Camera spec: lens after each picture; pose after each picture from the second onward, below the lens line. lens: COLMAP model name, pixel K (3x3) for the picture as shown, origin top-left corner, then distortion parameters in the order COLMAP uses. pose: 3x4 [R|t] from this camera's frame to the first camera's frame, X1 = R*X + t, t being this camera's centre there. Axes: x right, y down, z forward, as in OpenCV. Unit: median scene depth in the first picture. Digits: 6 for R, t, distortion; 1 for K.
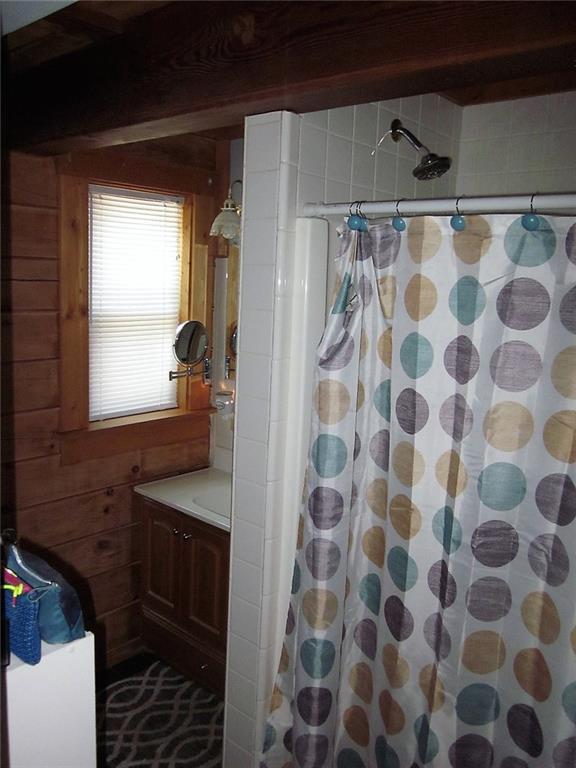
lens RADIAL K [[647.5, 0, 287.9], [0, 647.5, 382.4], [0, 0, 1]] dist [-0.005857, -0.002345]
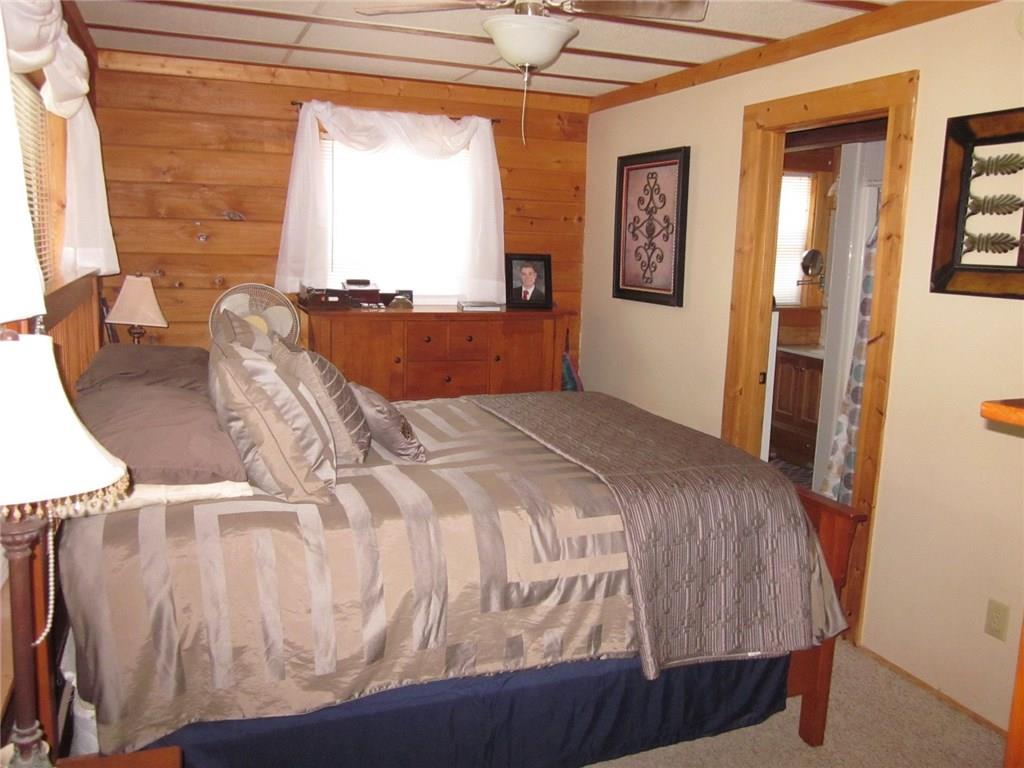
lens RADIAL K [[863.3, 0, 513.0], [0, 863.3, 382.6], [0, 0, 1]] dist [-0.005857, -0.002345]
pose [[0.887490, 0.049512, -0.458160, 0.194618], [-0.057634, 0.998331, -0.003755, 0.296364], [0.457209, 0.029738, 0.888862, -1.280701]]
